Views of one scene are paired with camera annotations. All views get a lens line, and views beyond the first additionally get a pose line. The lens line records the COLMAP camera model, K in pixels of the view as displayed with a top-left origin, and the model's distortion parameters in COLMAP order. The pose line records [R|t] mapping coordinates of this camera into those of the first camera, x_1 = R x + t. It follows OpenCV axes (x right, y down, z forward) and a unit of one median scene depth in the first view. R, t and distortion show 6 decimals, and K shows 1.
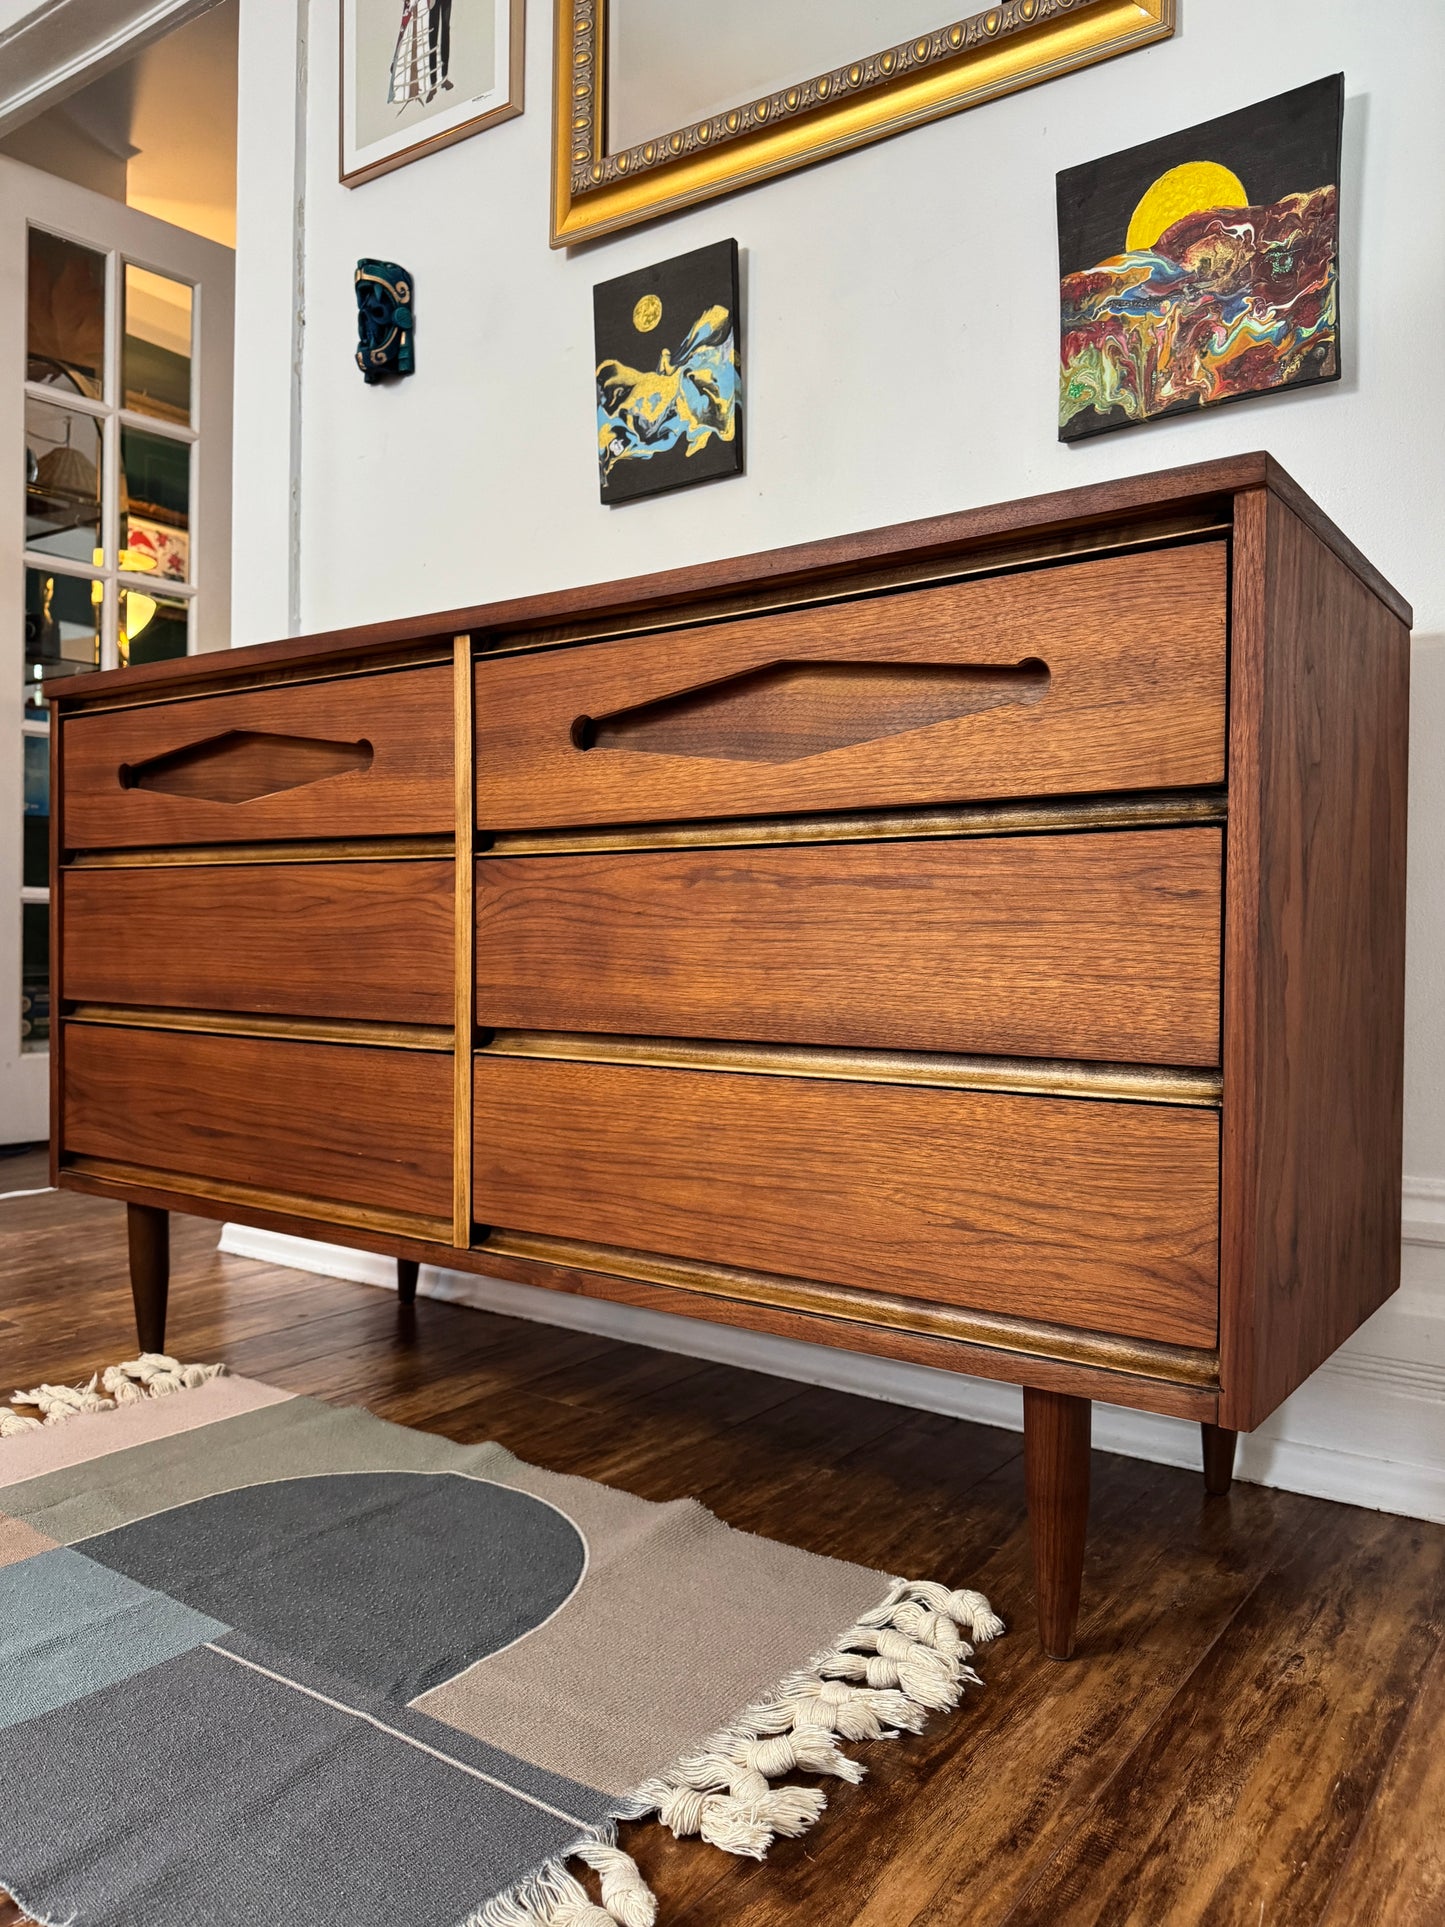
lens RADIAL K [[1418.8, 0, 714.5], [0, 1418.8, 971.2], [0, 0, 1]] dist [0.007430, -0.020472]
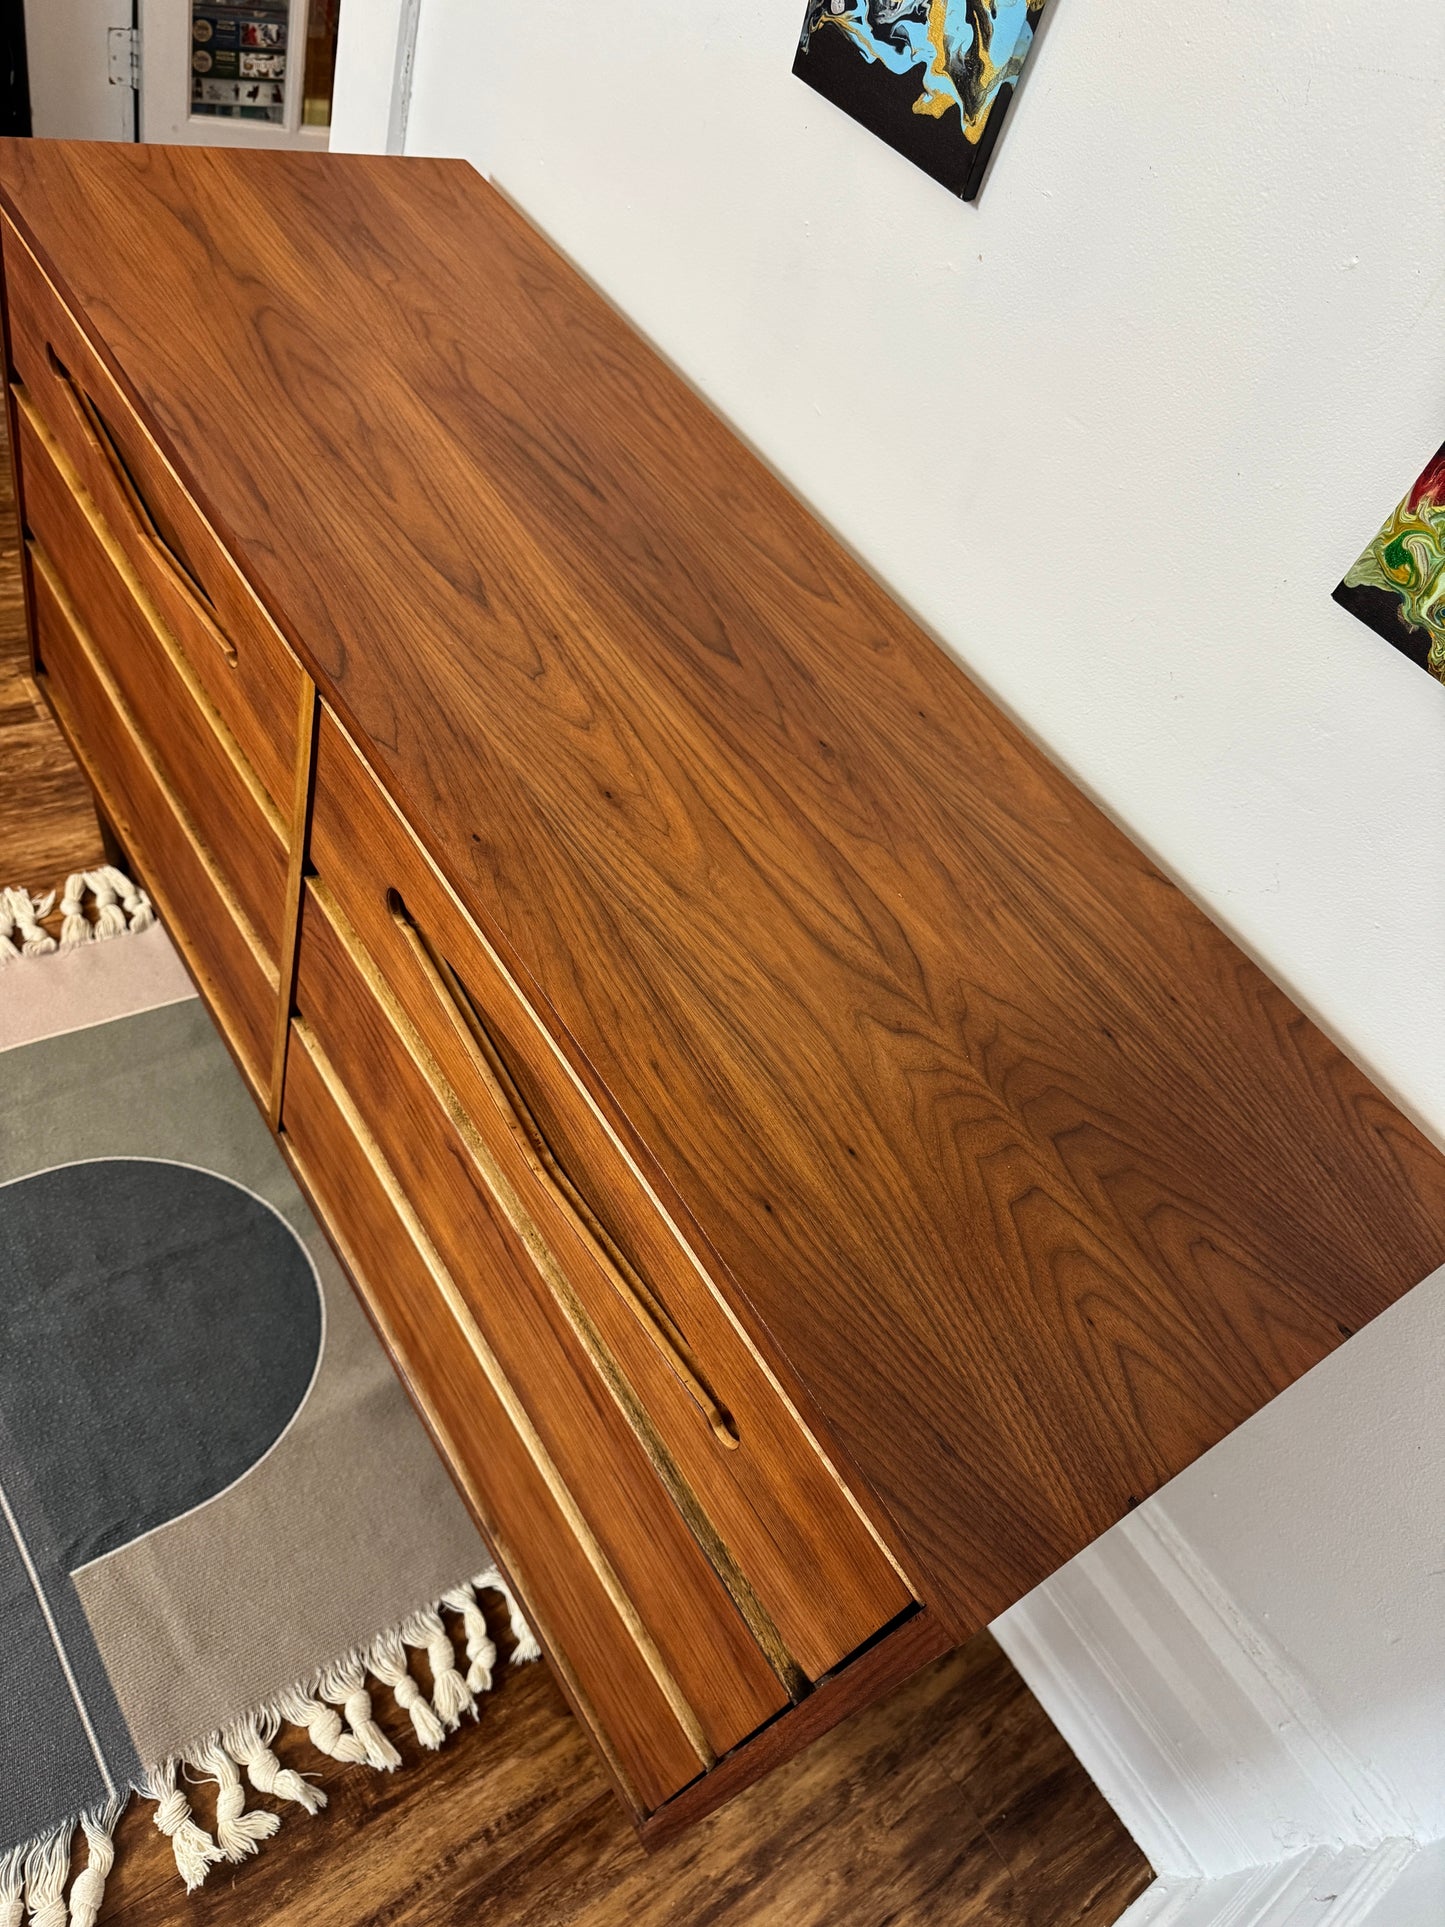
lens RADIAL K [[1376.9, 0, 728.1], [0, 1376.9, 966.8], [0, 0, 1]] dist [0.021352, -0.037722]
pose [[0.907007, 0.420414, -0.024273, 0.095359], [-0.282056, 0.649290, 0.706305, -0.653113], [0.312701, -0.633777, 0.707491, 0.427422]]
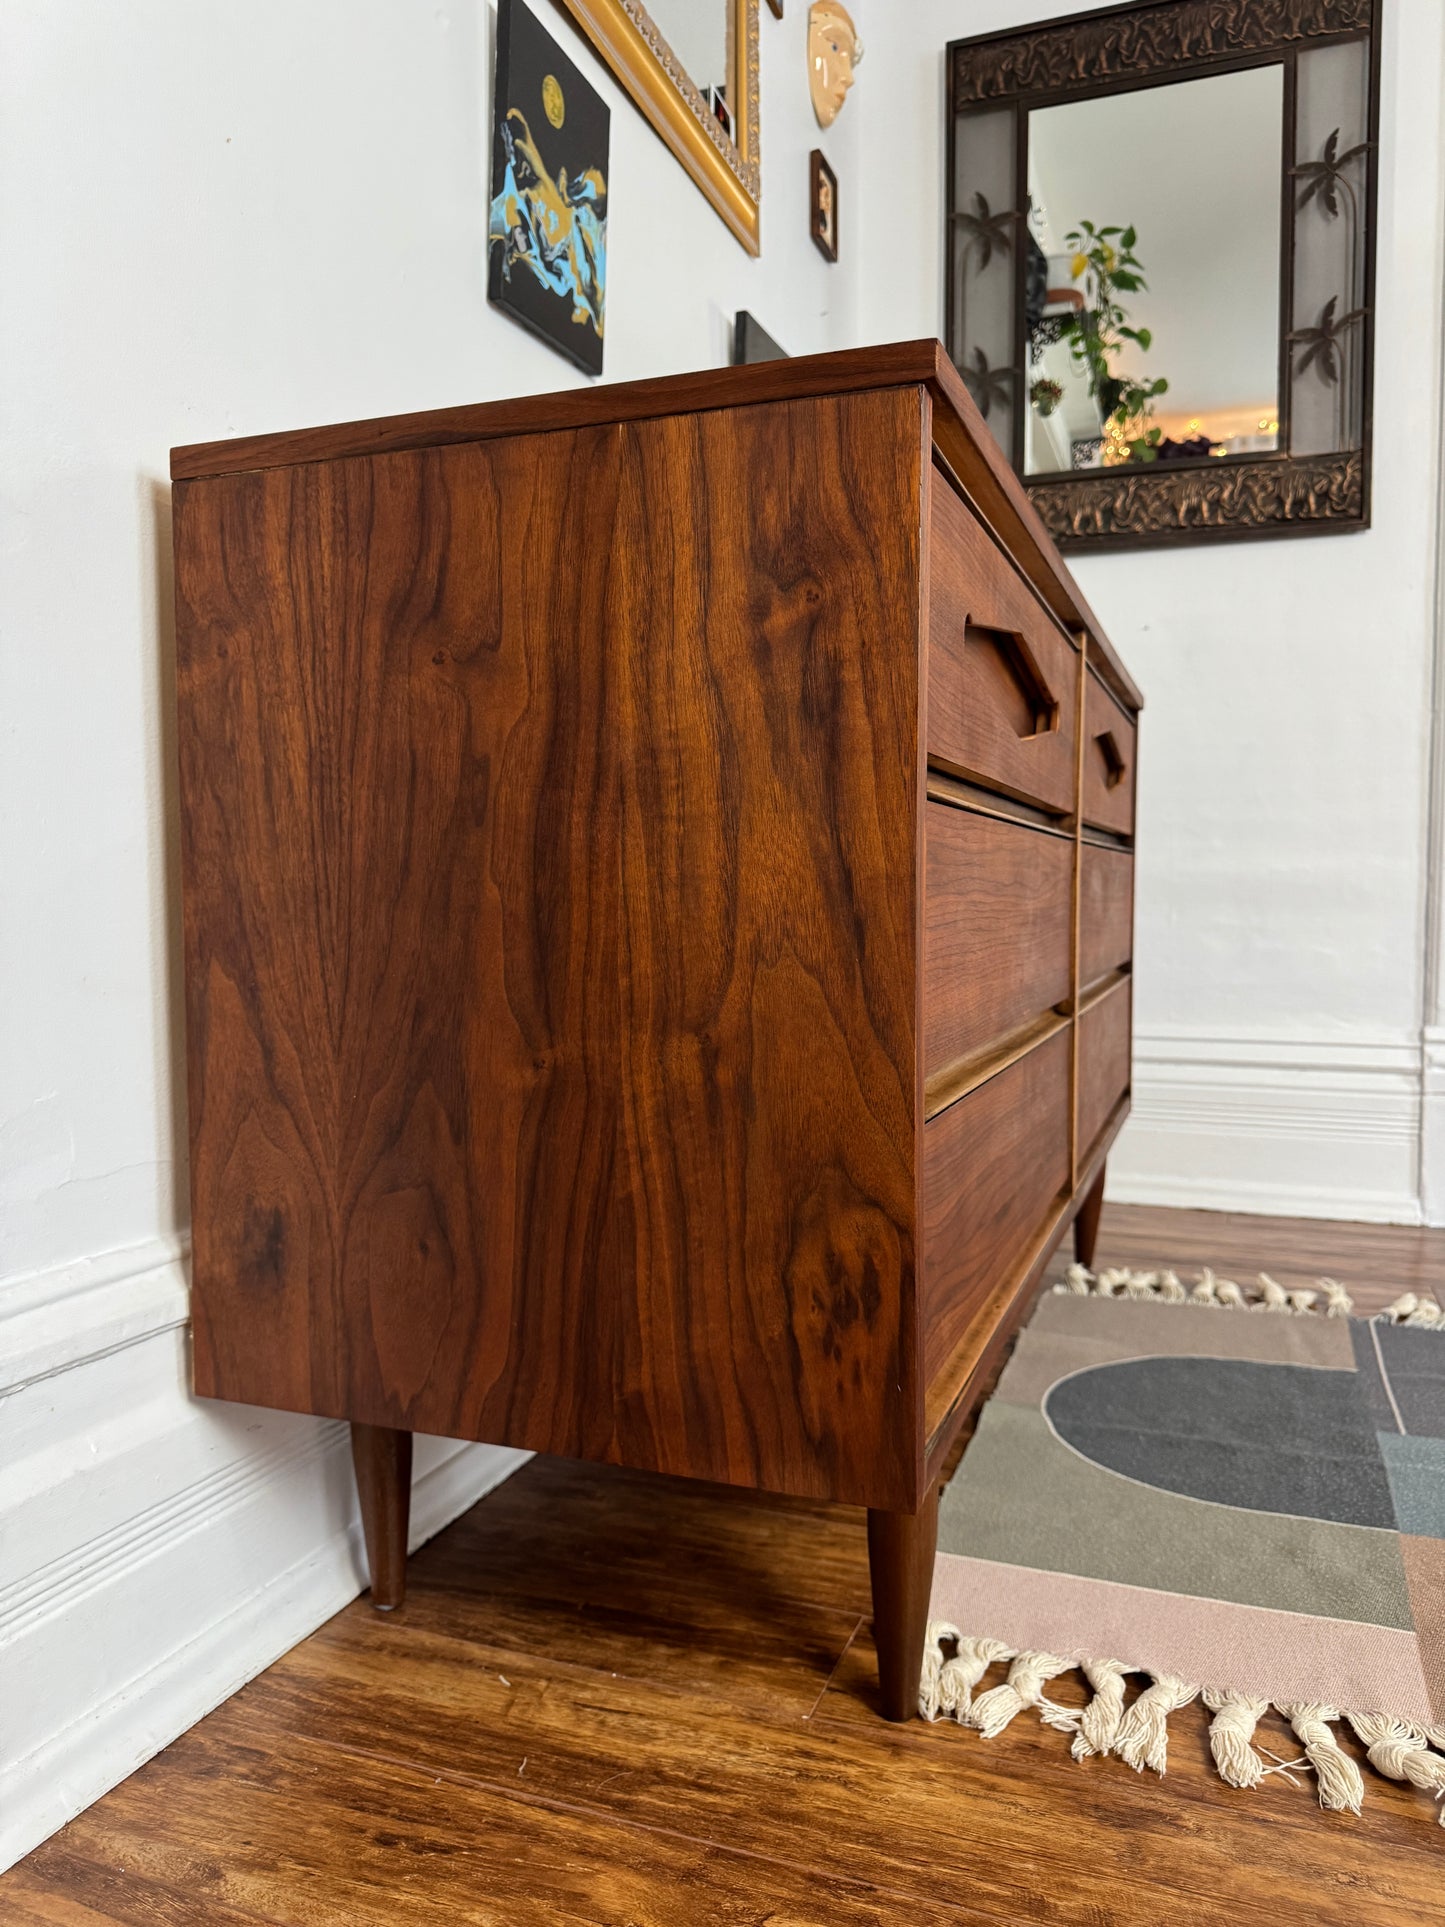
lens RADIAL K [[1376.9, 0, 744.4], [0, 1376.9, 955.4], [0, 0, 1]] dist [0.021352, -0.037722]
pose [[-0.269284, -0.057380, 0.961350, -1.052460], [0.017310, 0.997774, 0.064402, -0.059599], [-0.962905, 0.033983, -0.267691, 1.428128]]
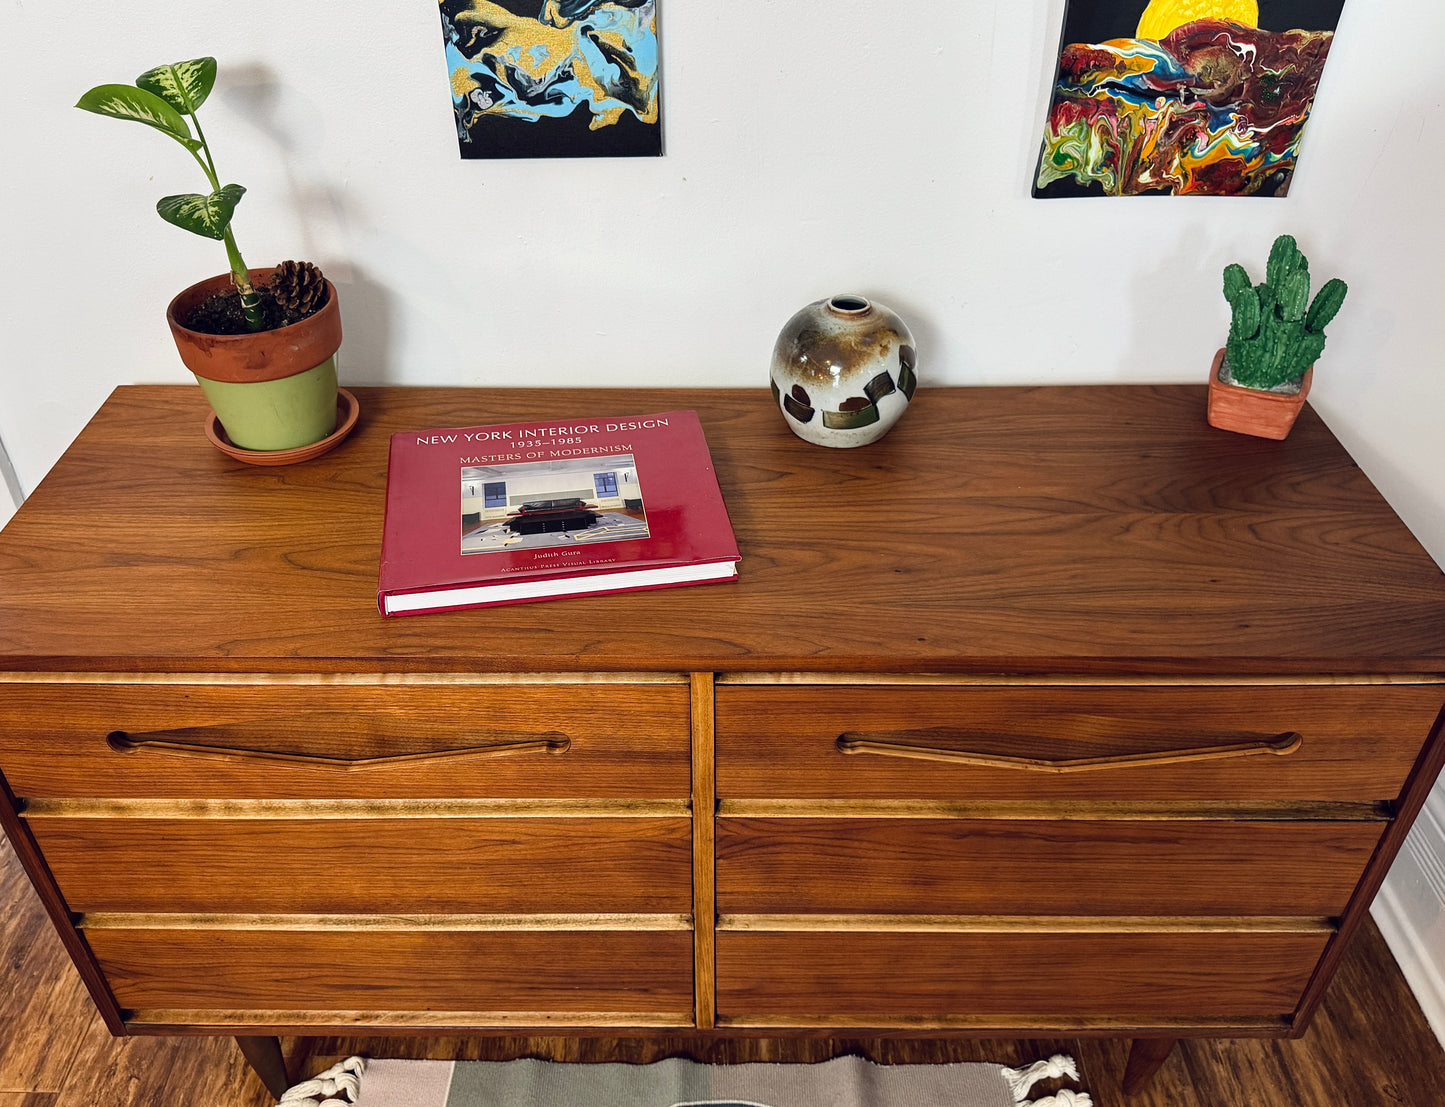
lens RADIAL K [[1218.8, 0, 710.1], [0, 1218.8, 560.8], [0, 0, 1]] dist [0.009953, -0.028124]
pose [[0.810600, -0.358860, 0.462760, -0.499075], [0.019203, 0.806096, 0.591473, -0.741681], [-0.585285, -0.470562, 0.660313, 0.440909]]
